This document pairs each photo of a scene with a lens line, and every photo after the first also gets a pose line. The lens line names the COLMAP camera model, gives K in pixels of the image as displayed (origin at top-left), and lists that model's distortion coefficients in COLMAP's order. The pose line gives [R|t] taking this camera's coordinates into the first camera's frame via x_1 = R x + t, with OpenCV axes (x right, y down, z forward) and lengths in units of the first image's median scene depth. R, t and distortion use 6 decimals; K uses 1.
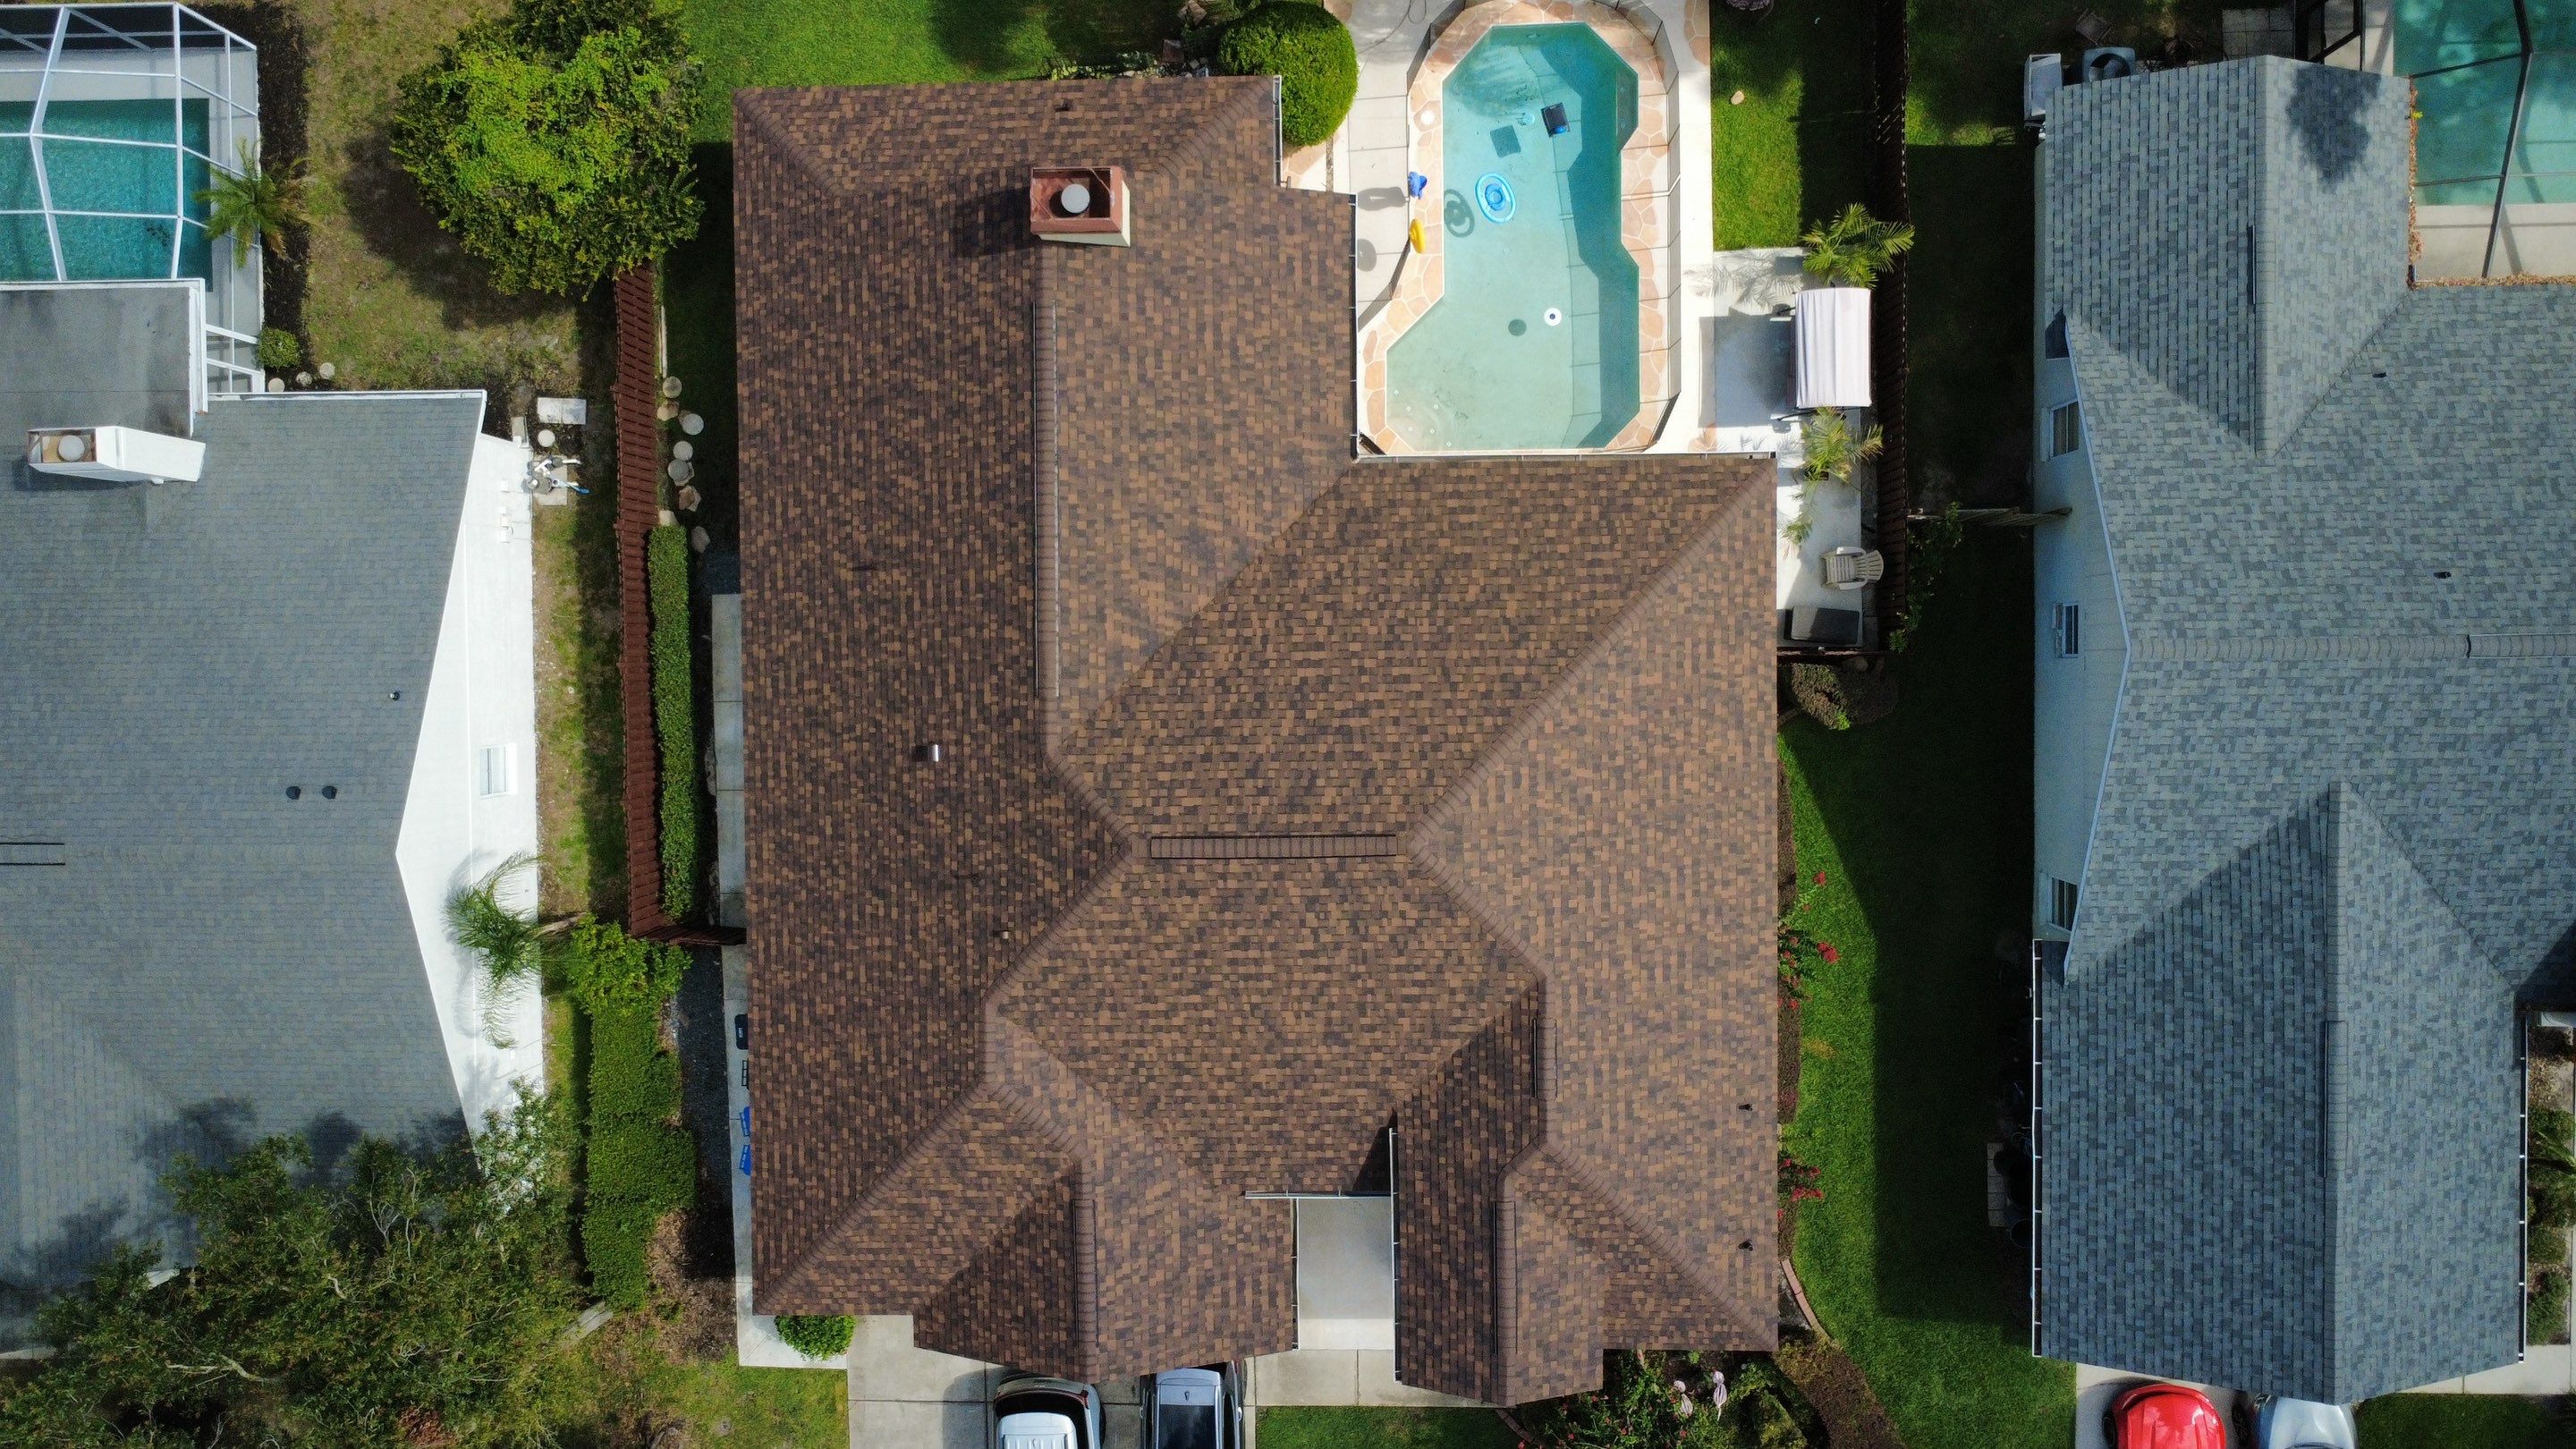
lens RADIAL K [[1873.8, 0, 1283.3], [0, 1873.8, 722.0], [0, 0, 1]] dist [-0.003399, 0.005858]
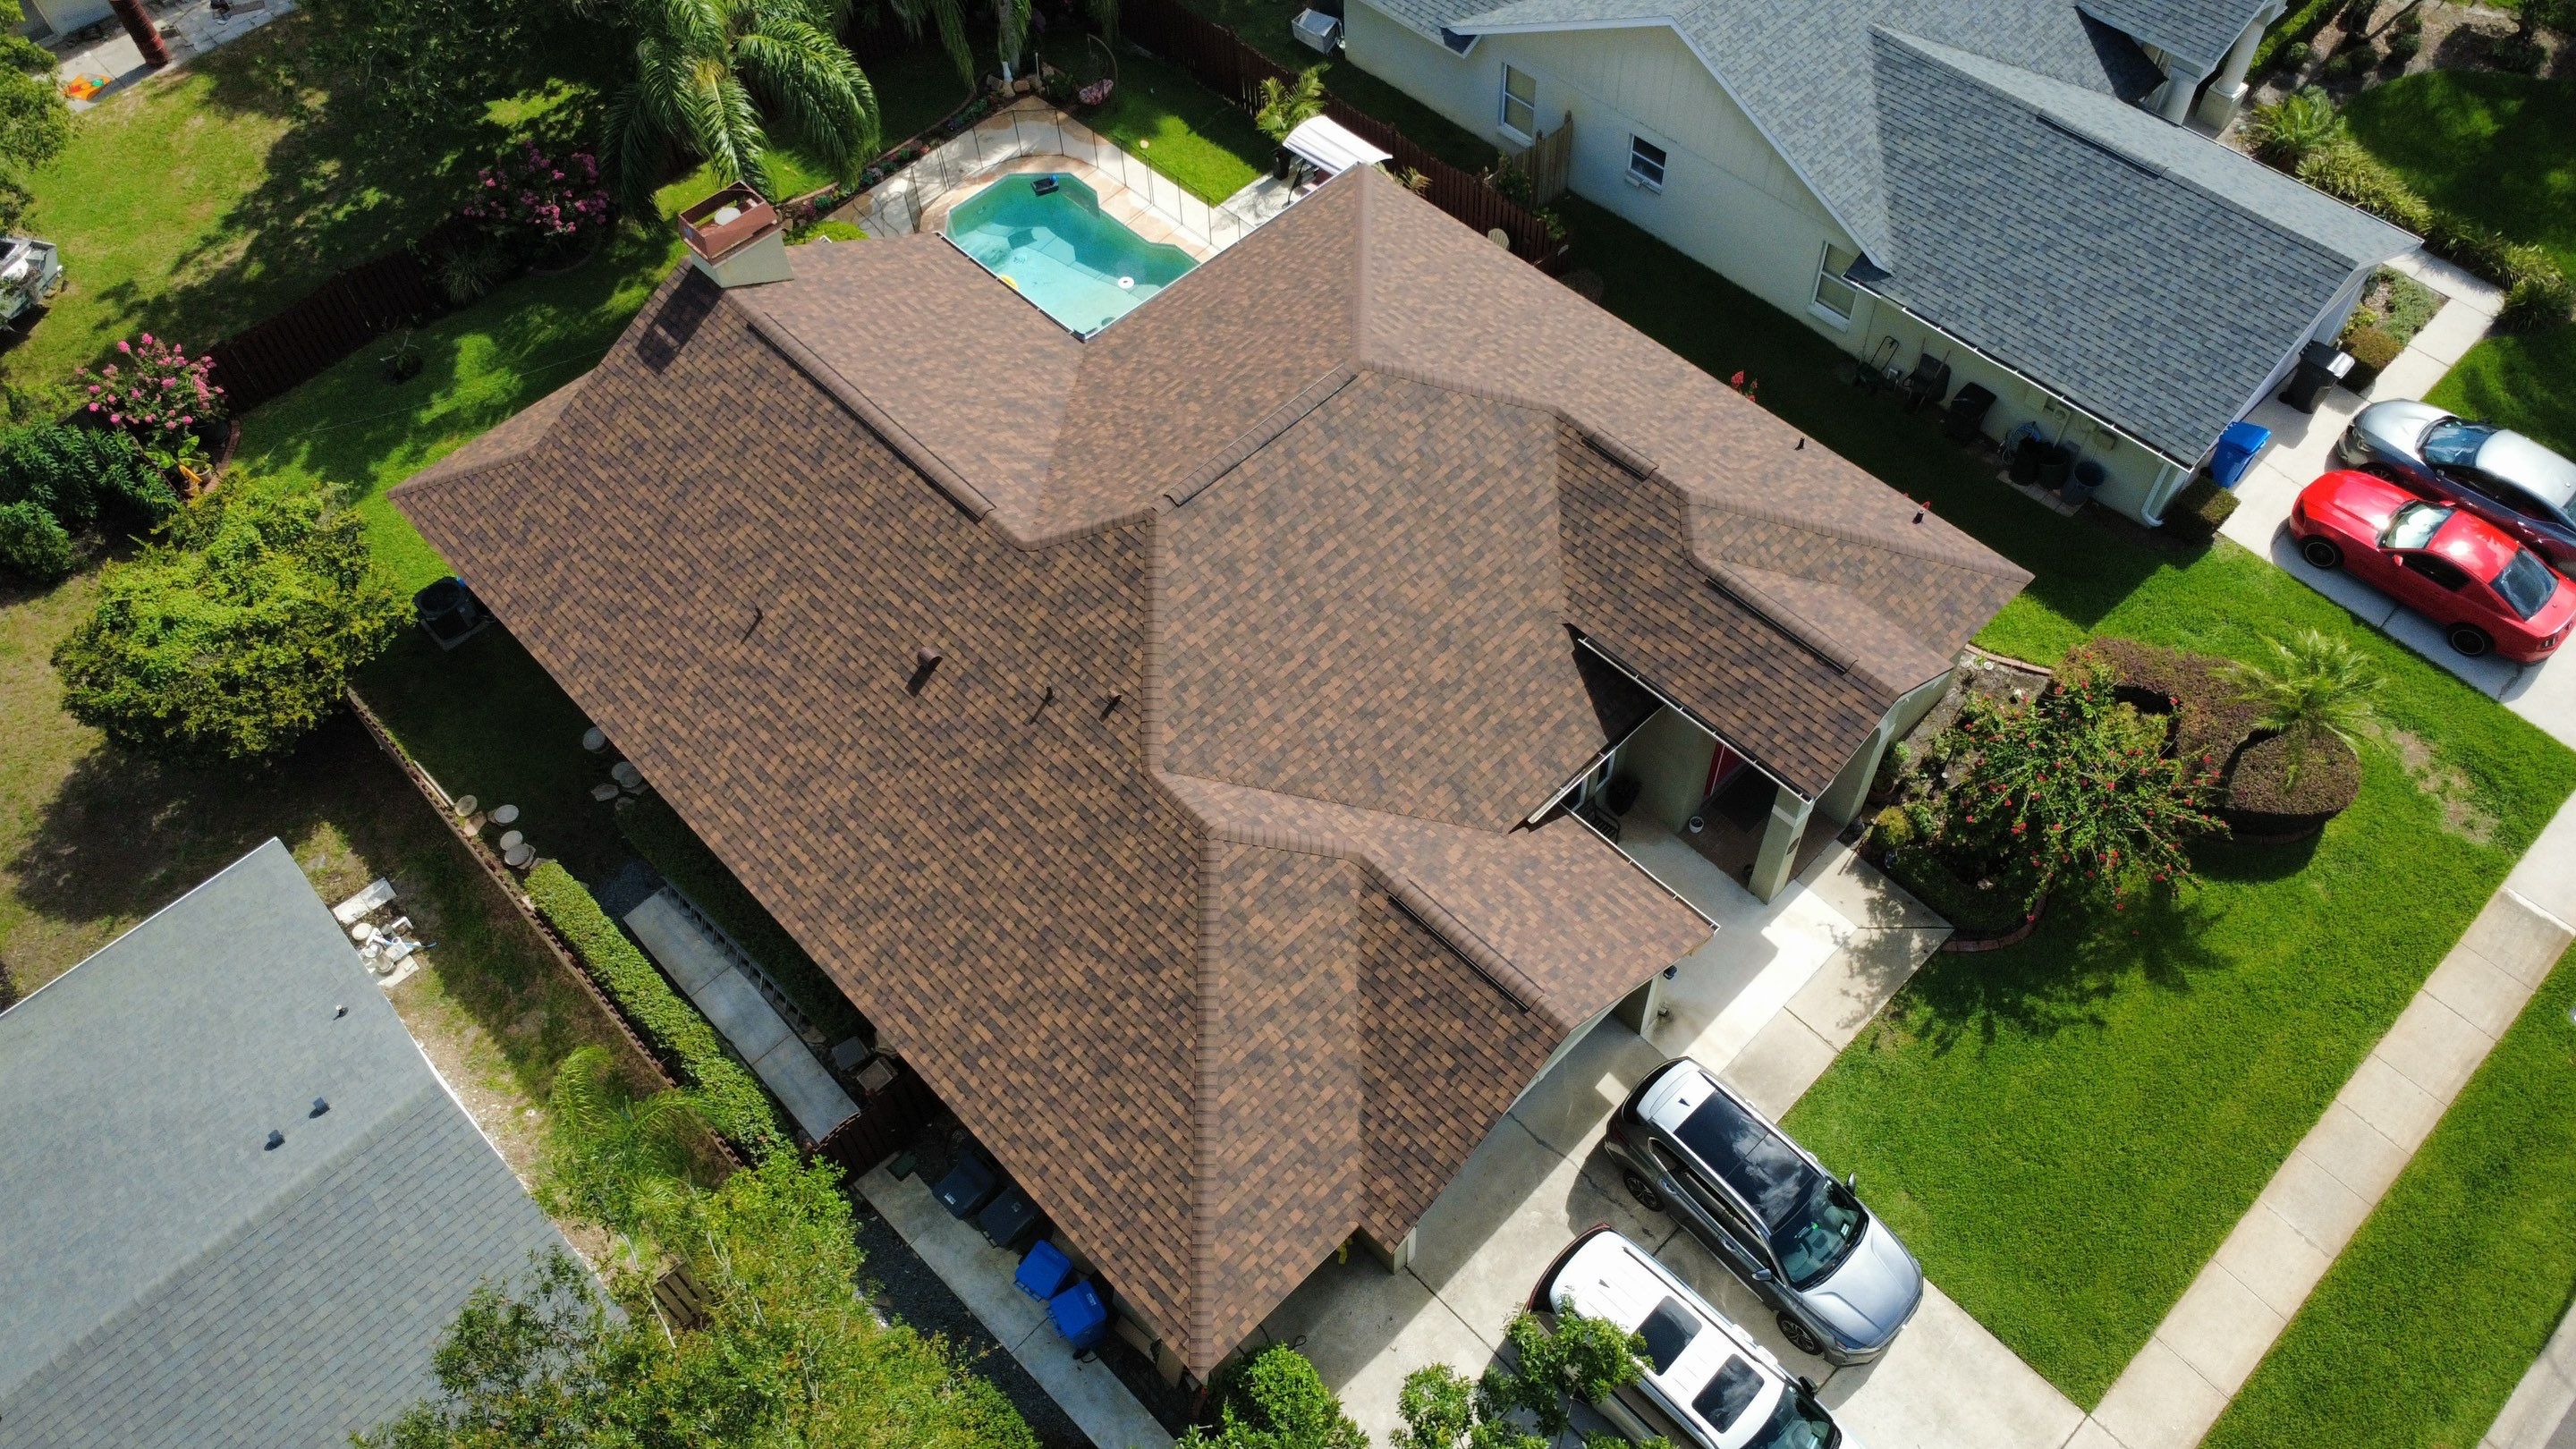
lens RADIAL K [[1873.8, 0, 1281.0], [0, 1873.8, 725.0], [0, 0, 1]] dist [-0.003399, 0.005858]
pose [[0.729311, -0.542388, 0.417038, -0.450712], [0.683785, 0.557050, -0.471310, 0.570083], [0.023322, 0.628896, 0.777140, 0.313413]]
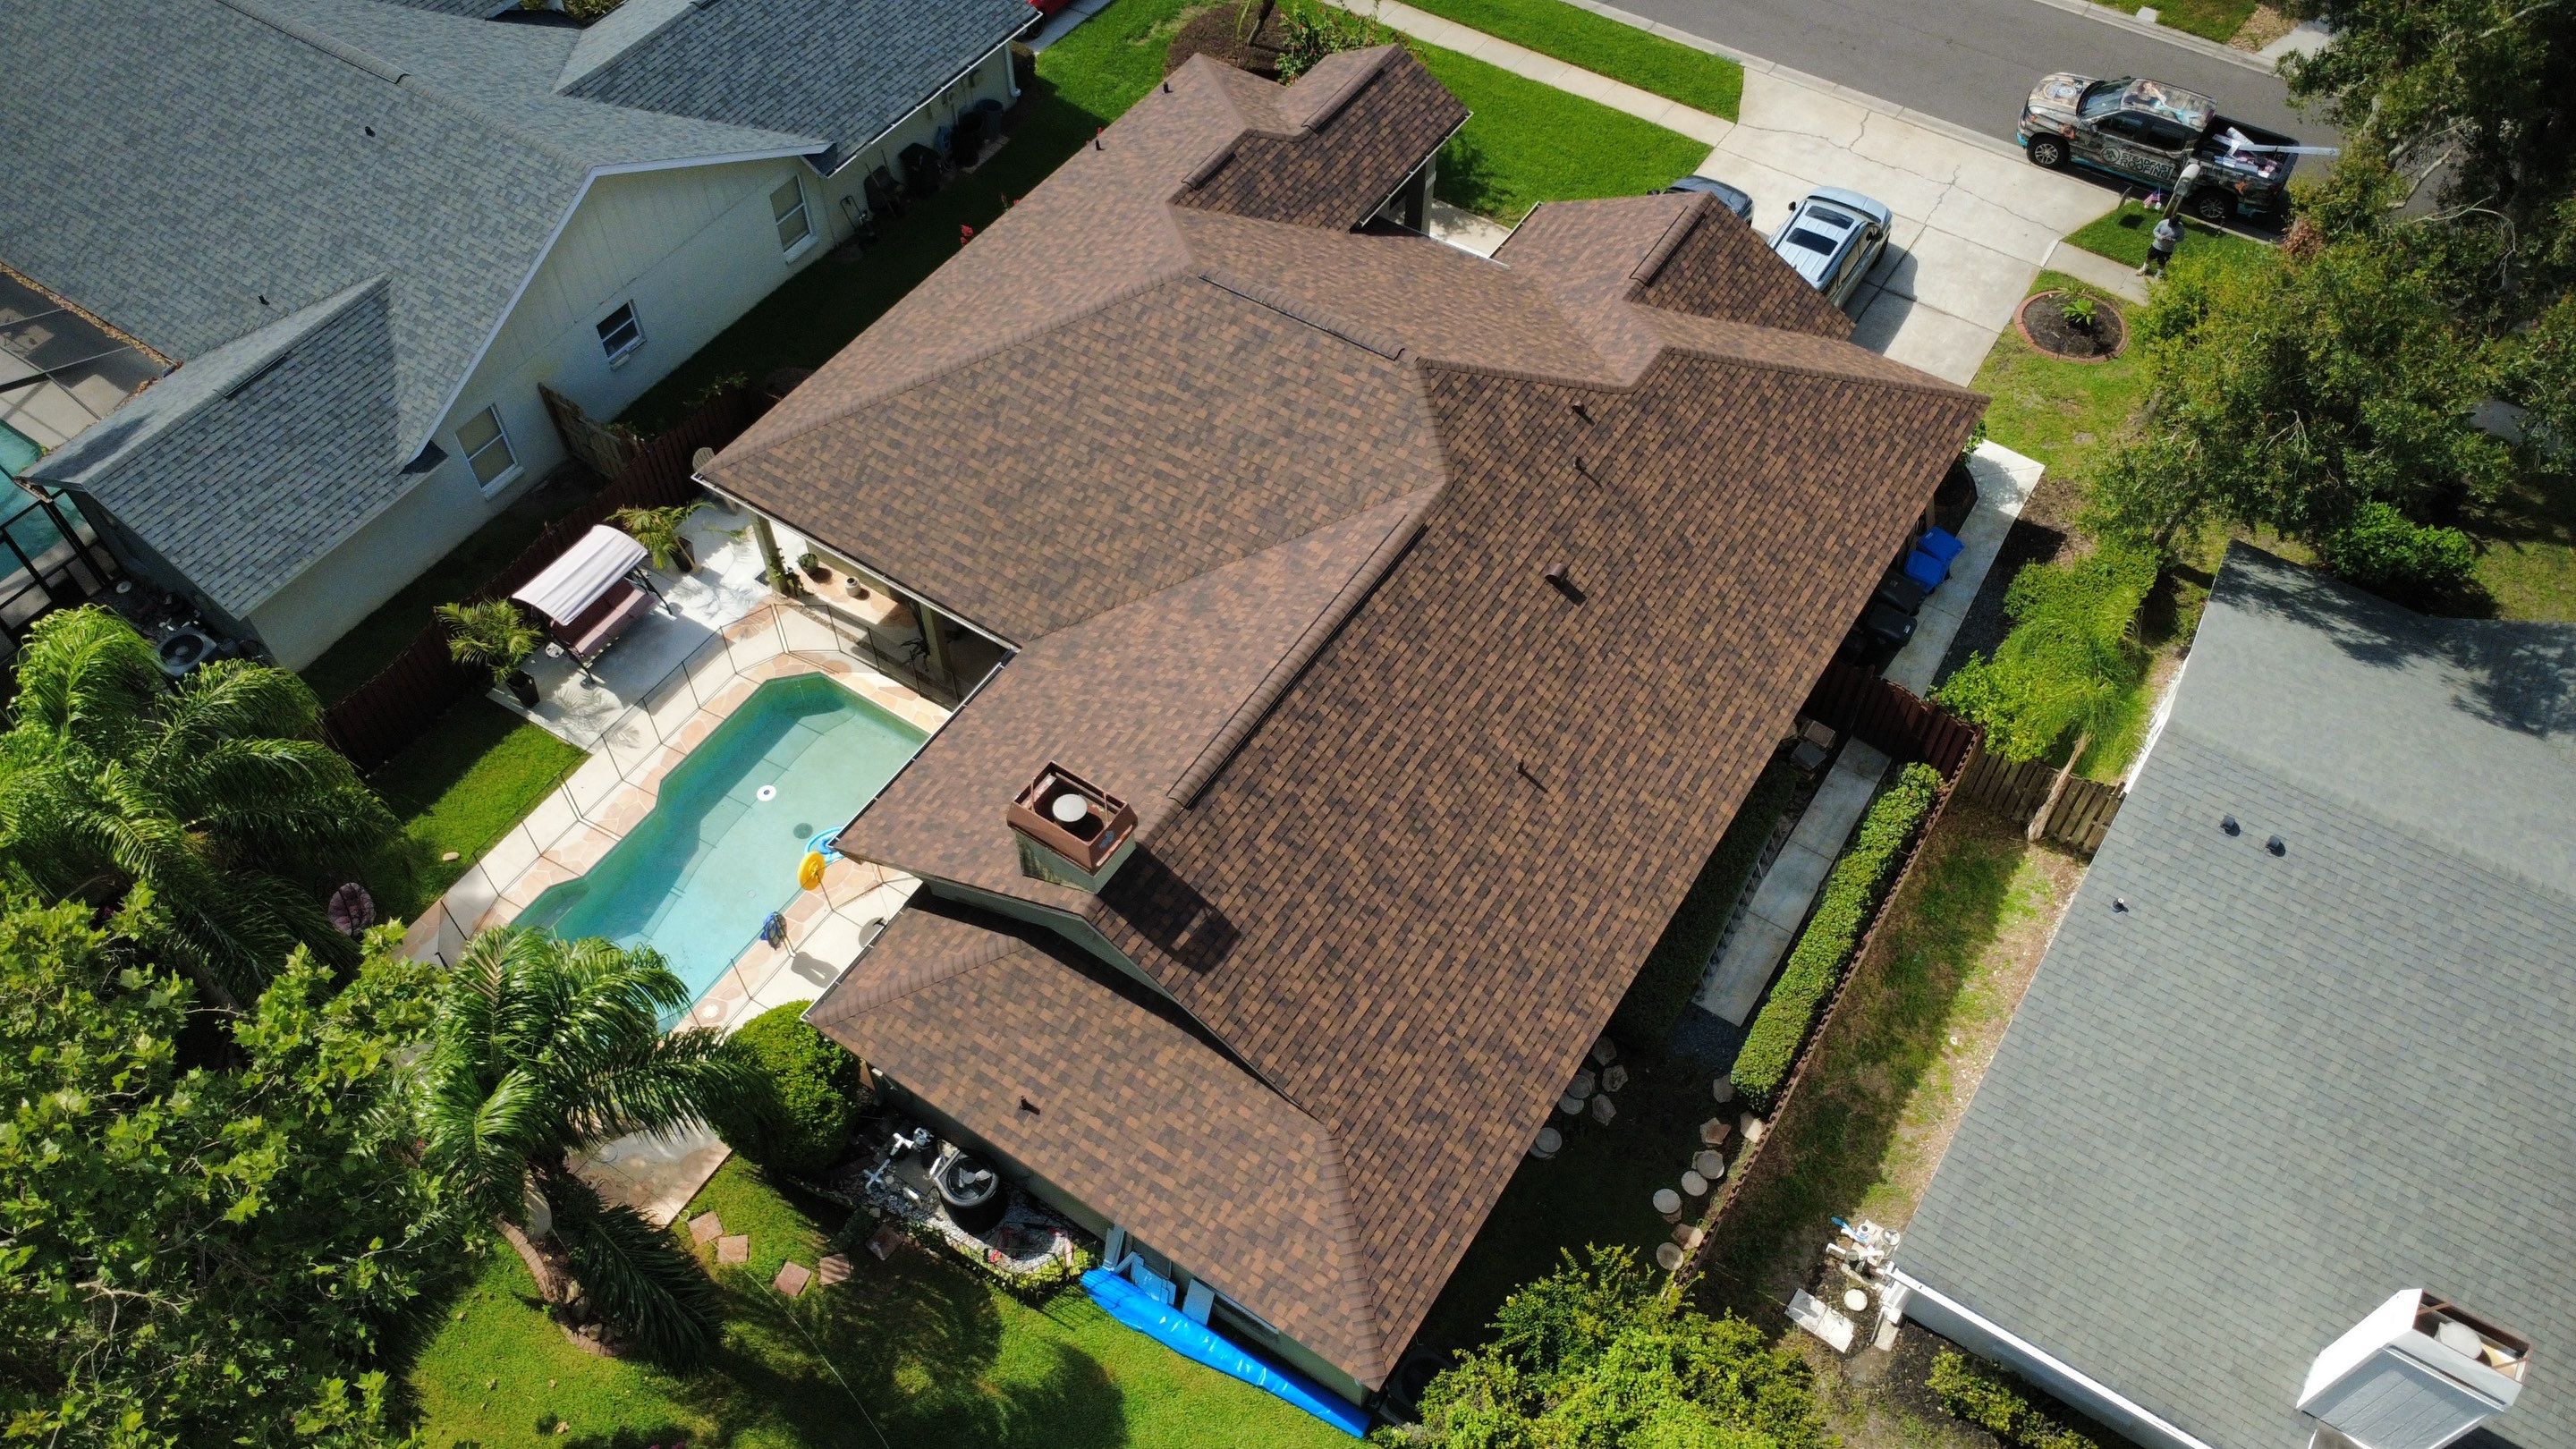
lens RADIAL K [[1873.8, 0, 1287.8], [0, 1873.8, 721.8], [0, 0, 1]] dist [-0.003399, 0.005858]
pose [[-0.831946, -0.407233, 0.376866, -0.450227], [0.551918, -0.677183, 0.486631, -0.555480], [0.057035, 0.612849, 0.788139, 0.292902]]
